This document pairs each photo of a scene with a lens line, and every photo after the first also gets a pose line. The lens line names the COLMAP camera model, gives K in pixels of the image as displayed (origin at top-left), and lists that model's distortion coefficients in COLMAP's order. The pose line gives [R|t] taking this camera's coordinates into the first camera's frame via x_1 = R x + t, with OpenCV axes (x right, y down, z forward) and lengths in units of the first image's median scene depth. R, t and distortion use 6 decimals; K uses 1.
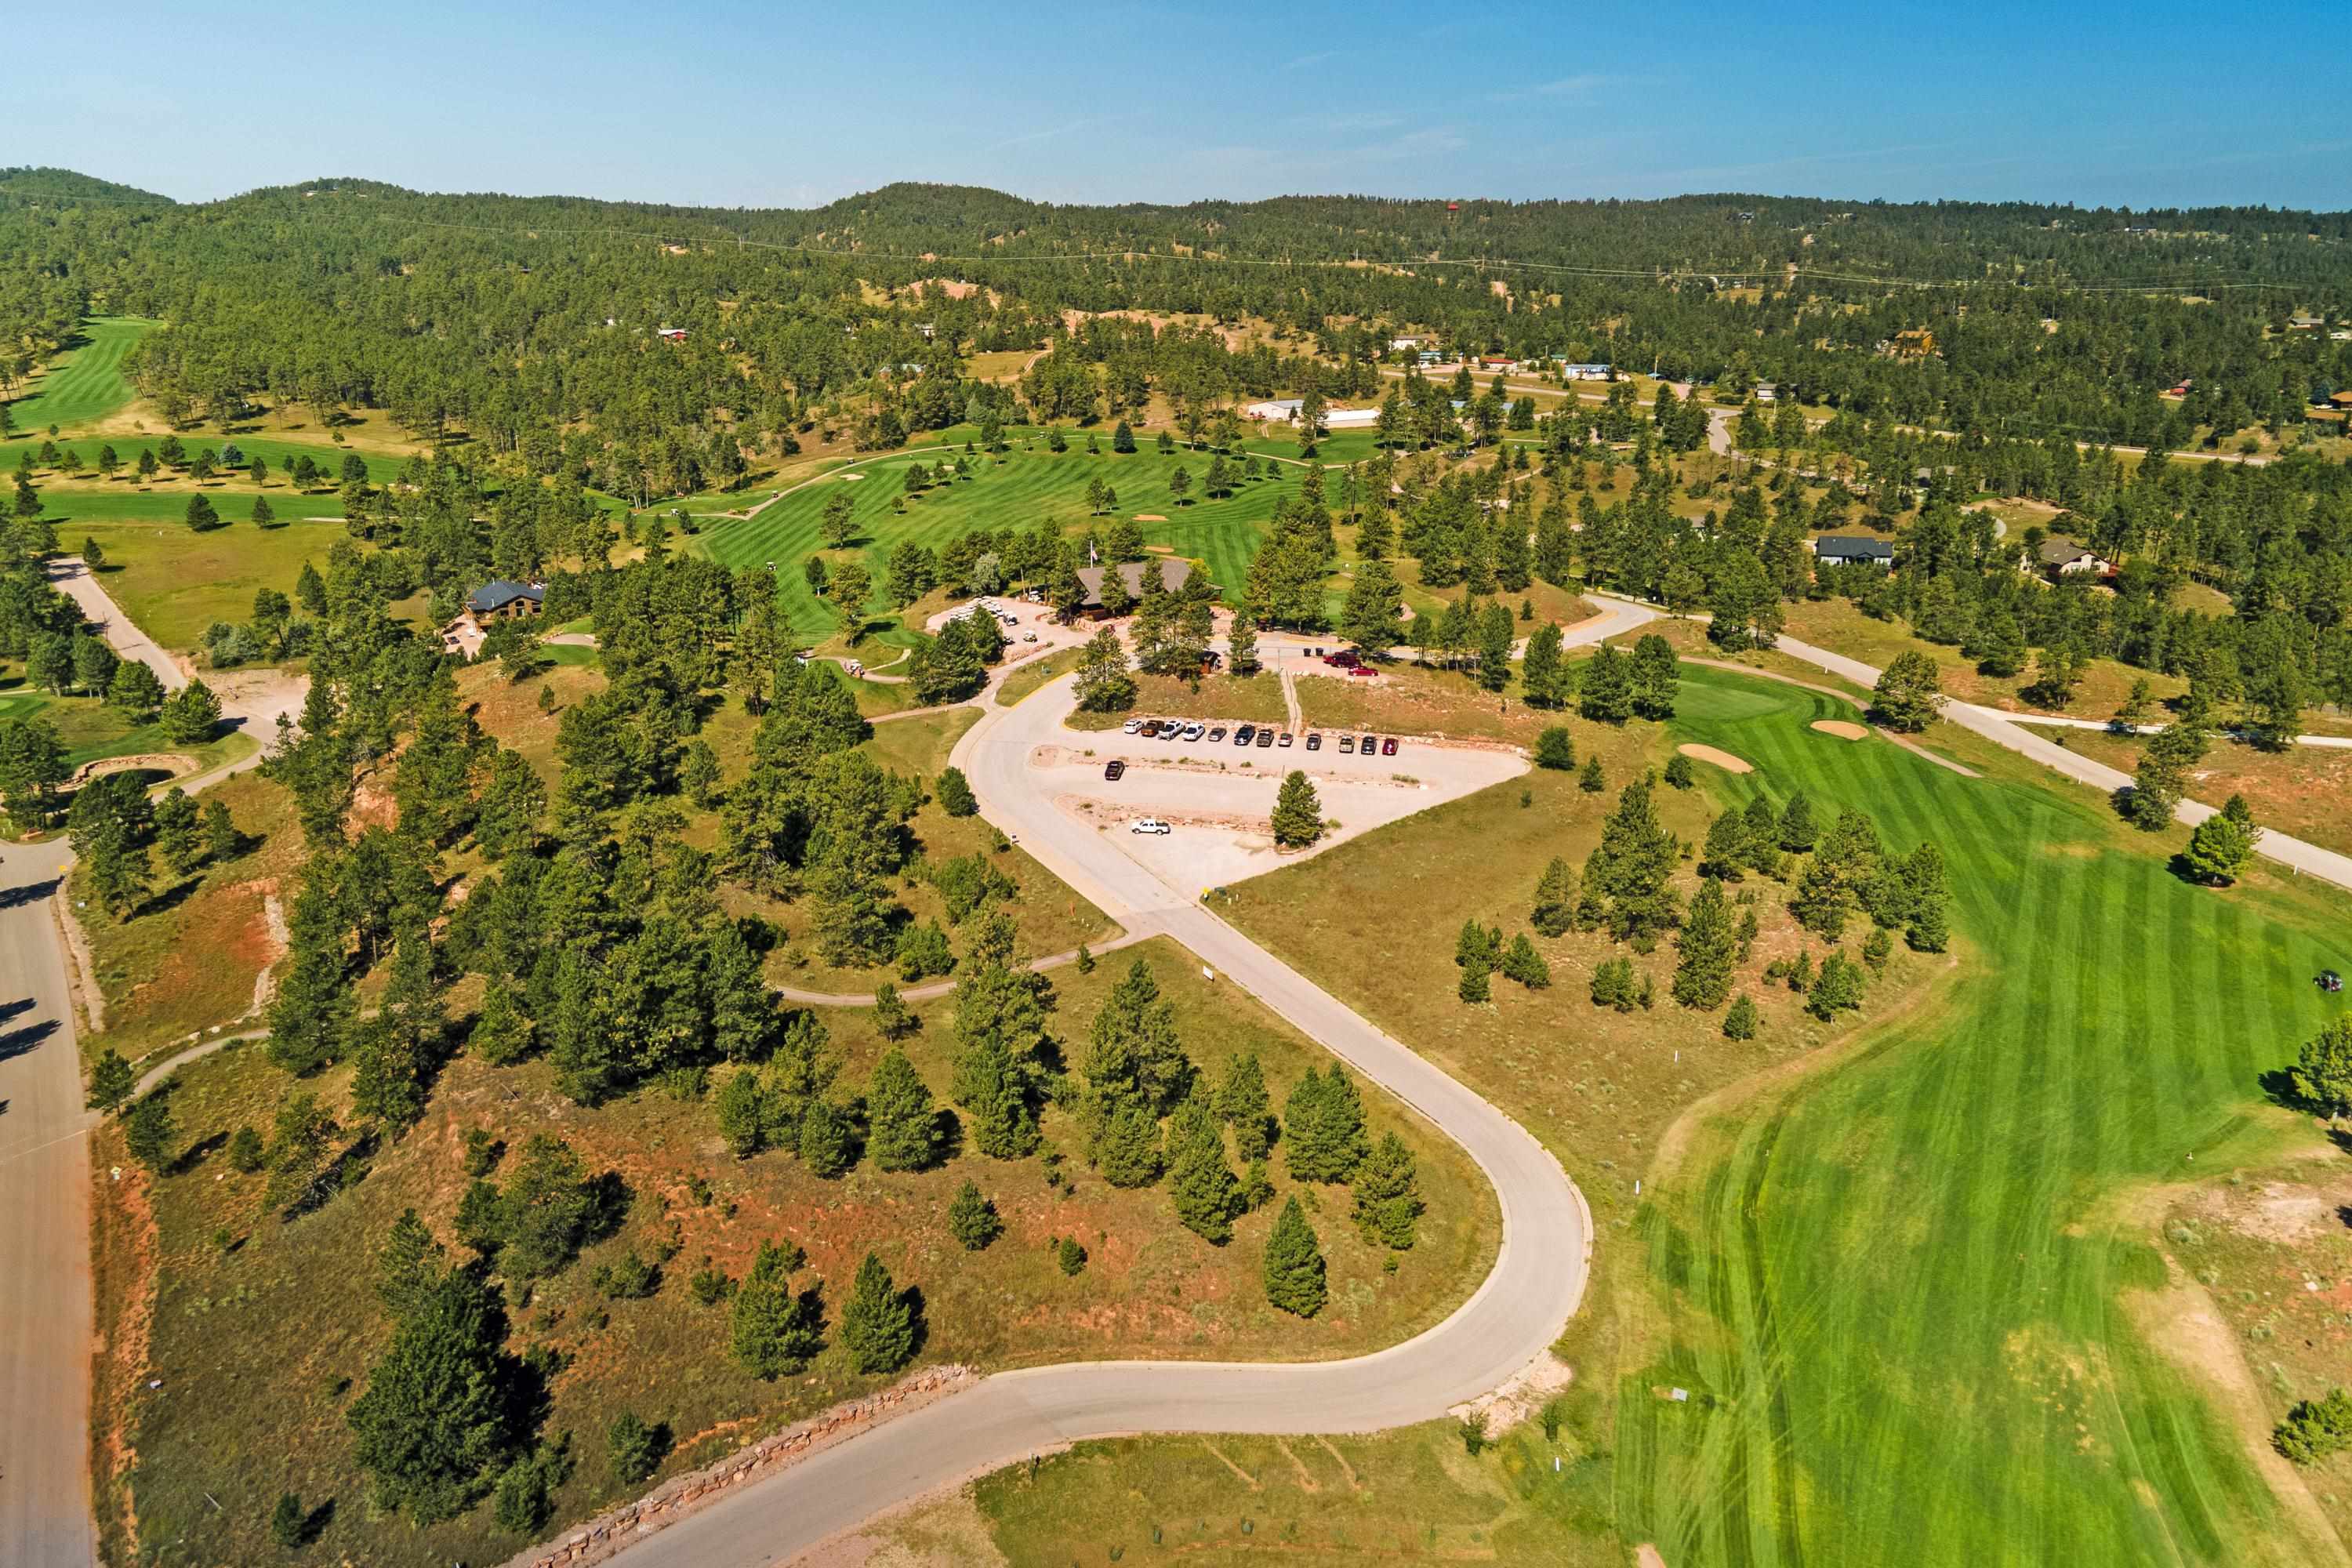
lens RADIAL K [[1711.1, 0, 1176.0], [0, 1711.1, 784.0], [0, 0, 1]] dist [0.025368, 0.020992]
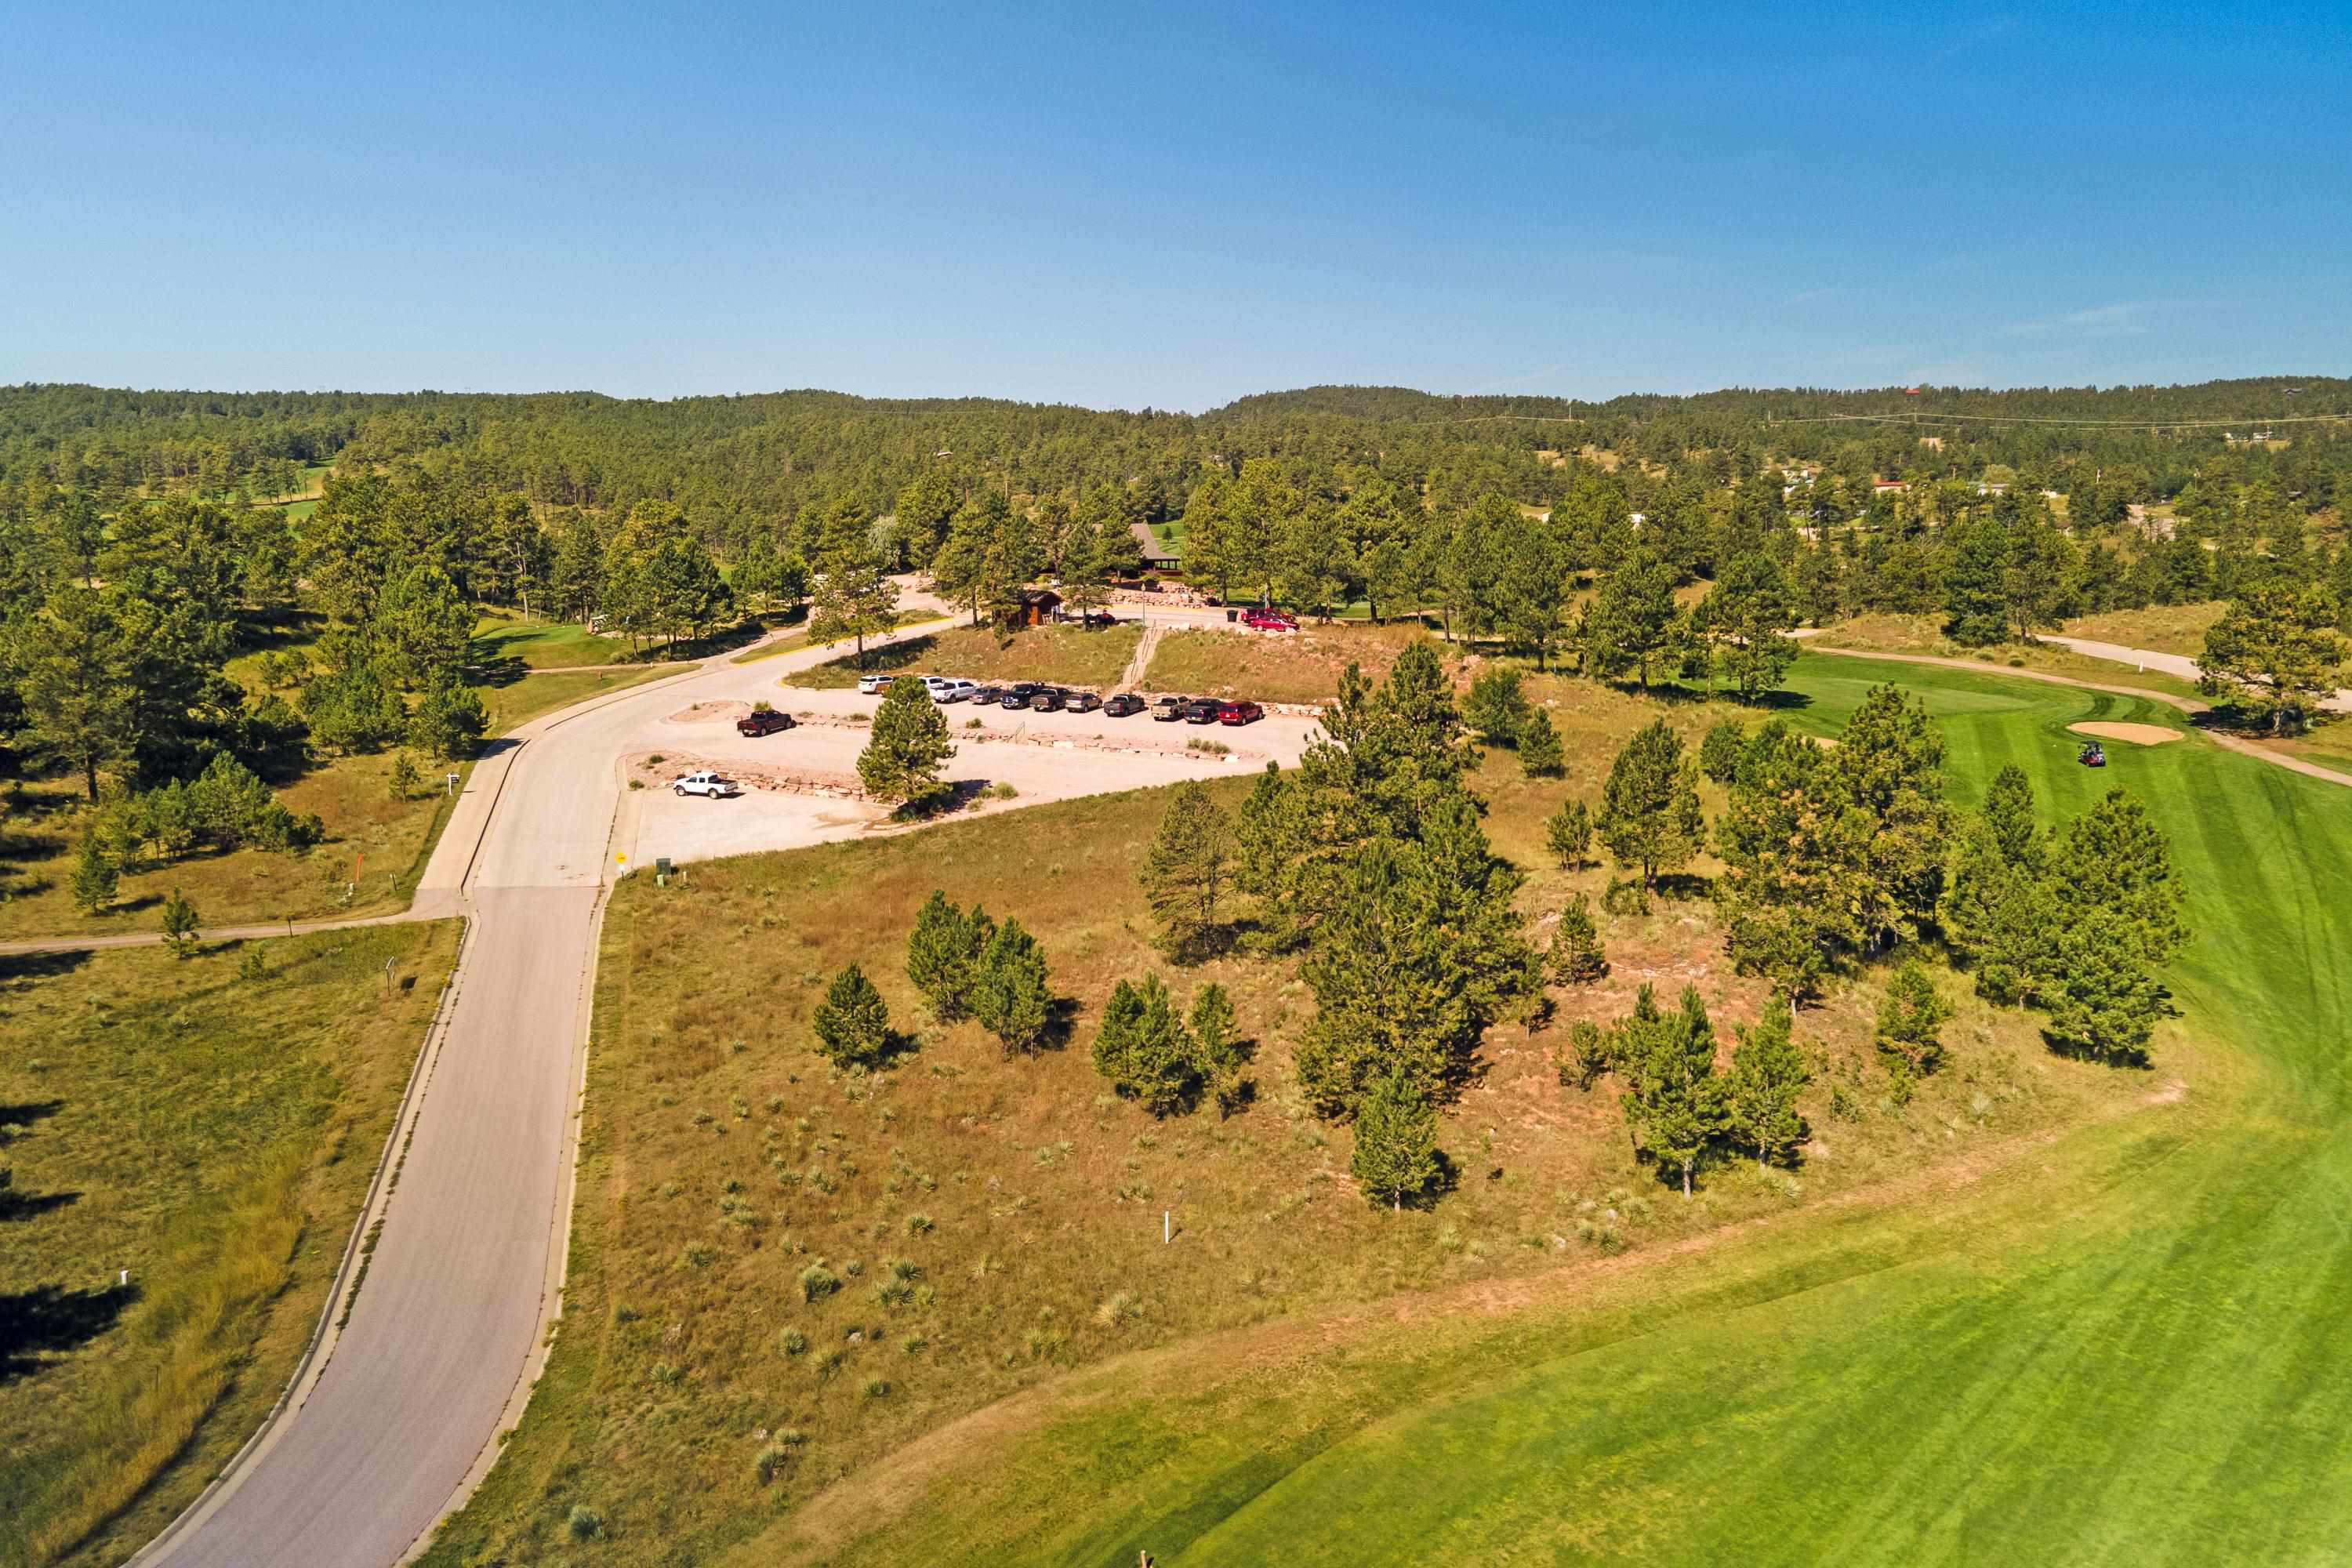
lens RADIAL K [[1721.1, 0, 1172.1], [0, 1721.1, 712.4], [0, 0, 1]] dist [0.028503, 0.026606]
pose [[0.962742, 0.033194, -0.268375, 0.320416], [-0.078852, 0.983769, -0.161188, 0.091502], [0.258669, 0.176344, 0.949733, 0.532377]]
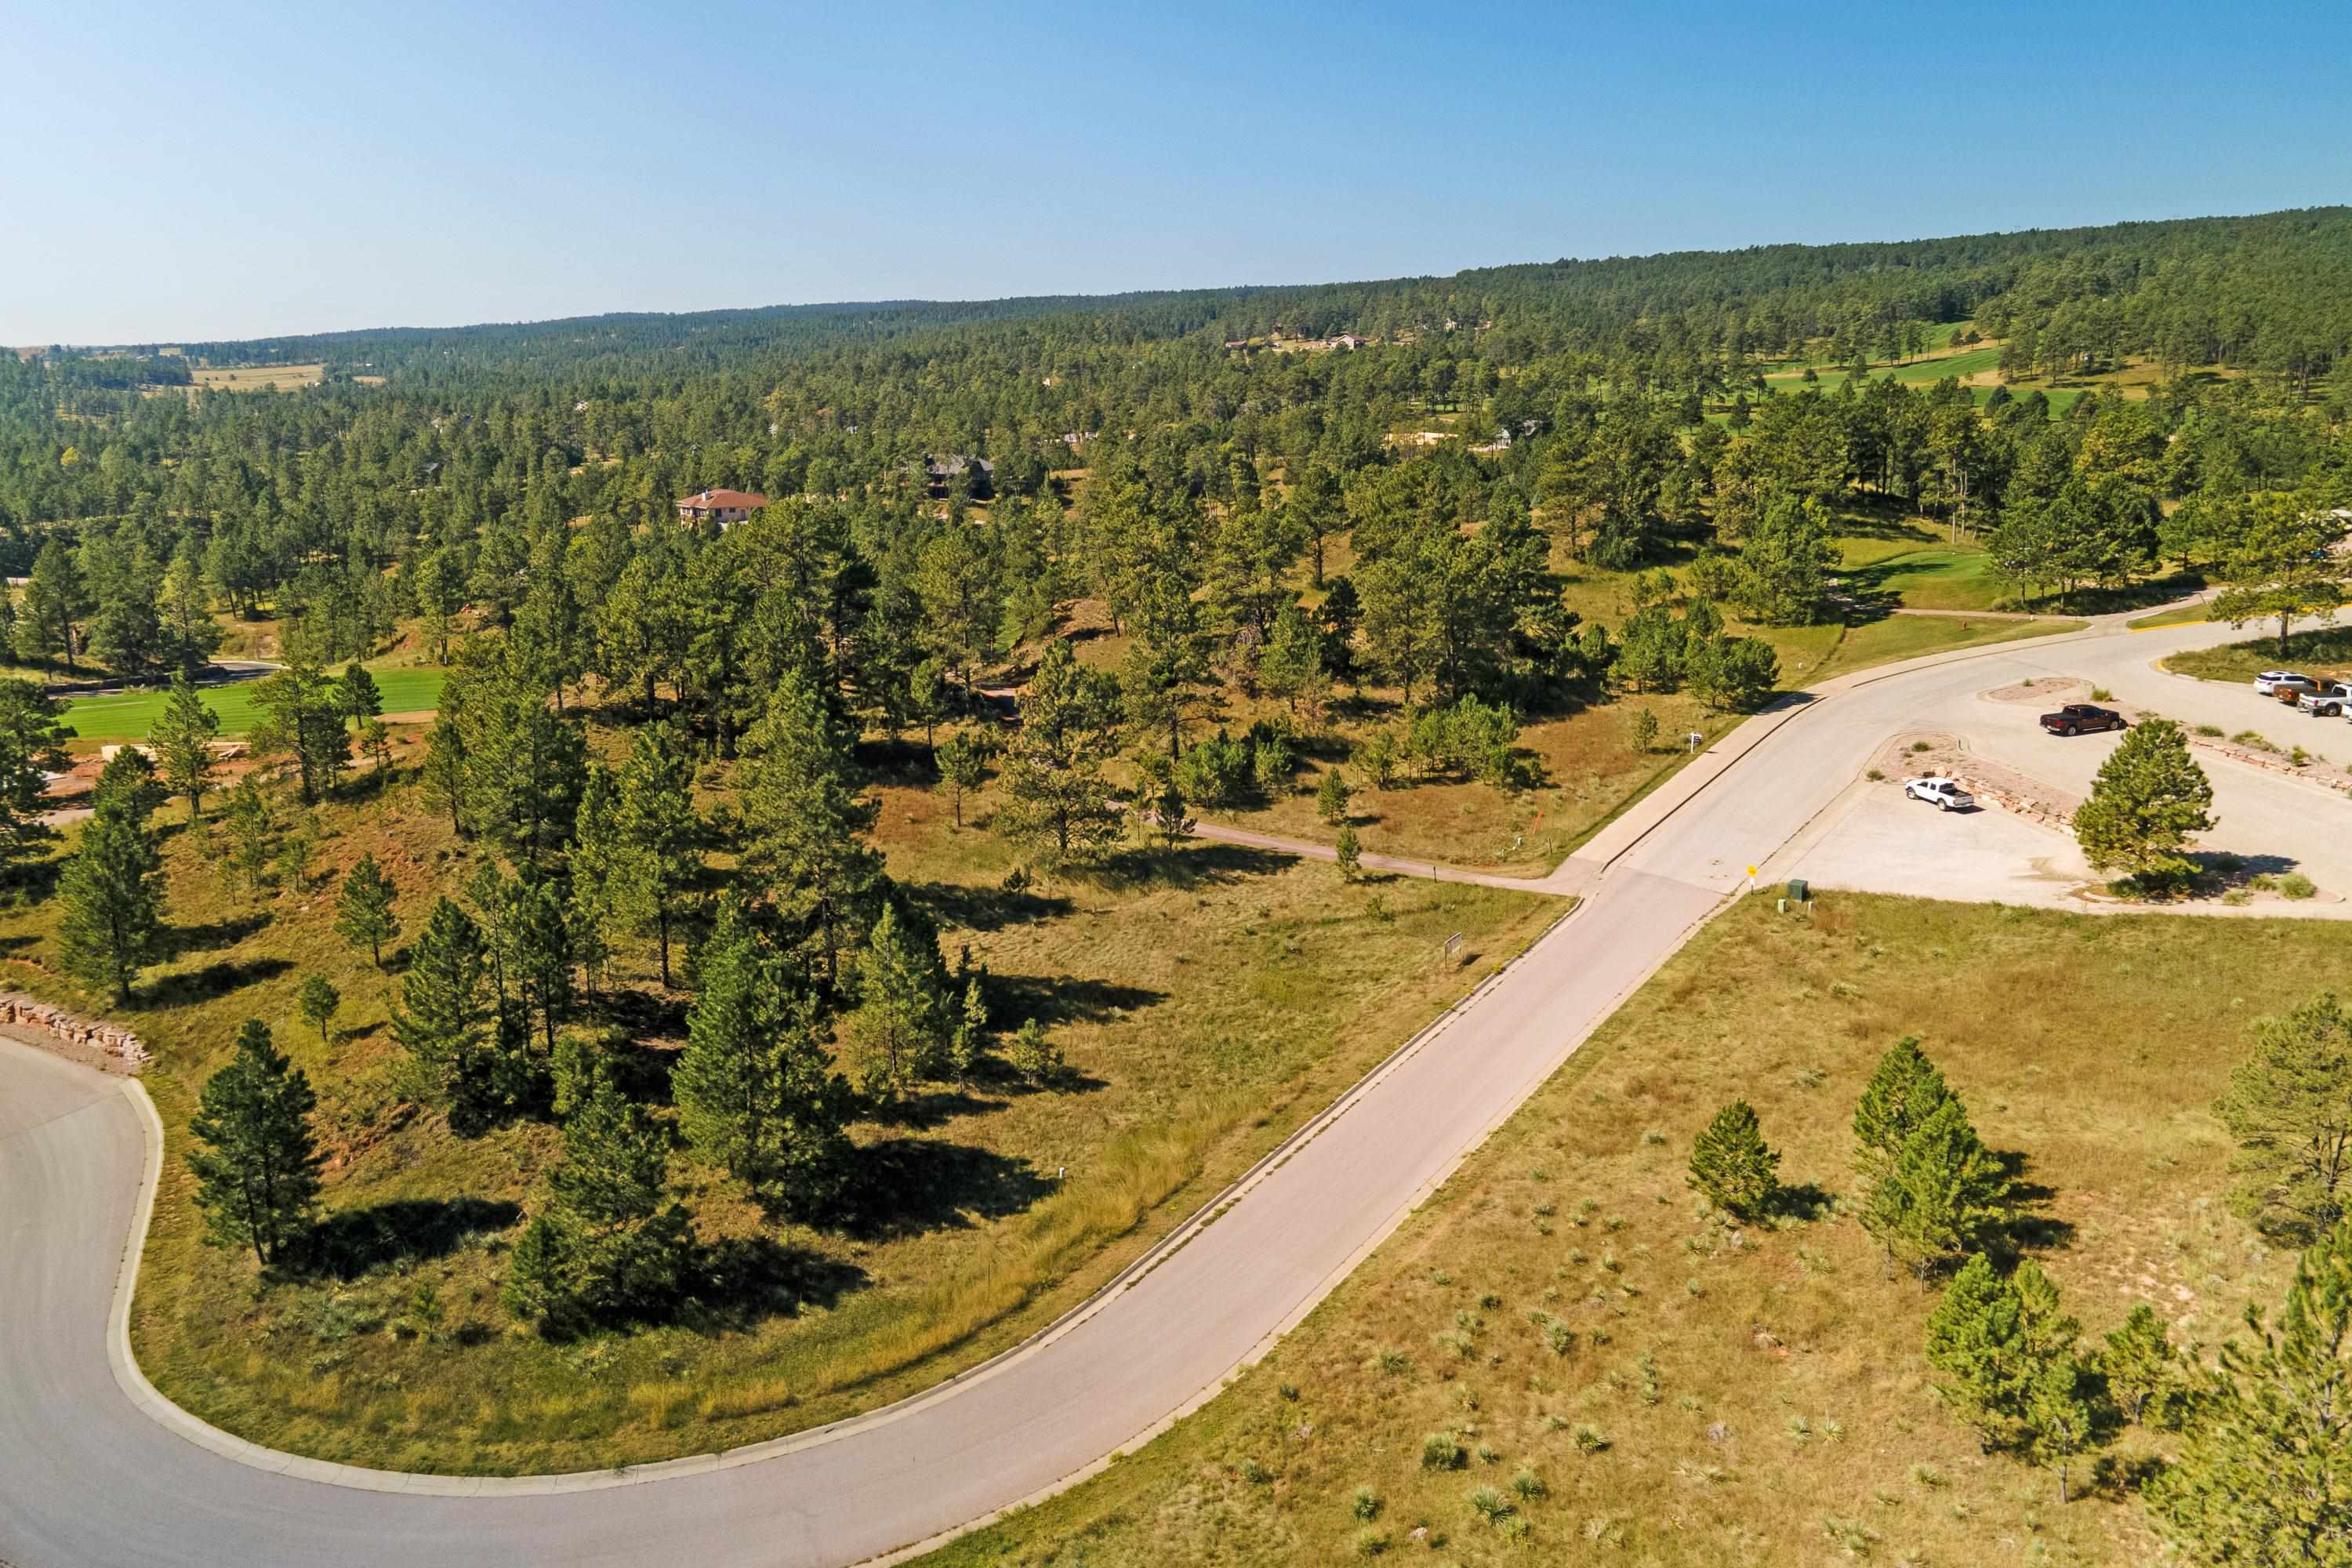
lens RADIAL K [[1721.1, 0, 1172.1], [0, 1721.1, 712.4], [0, 0, 1]] dist [0.028503, 0.026606]
pose [[0.383803, 0.191760, -0.903285, 0.399094], [-0.261854, 0.960647, 0.092676, 0.016199], [0.885510, 0.200960, 0.418912, 0.629664]]
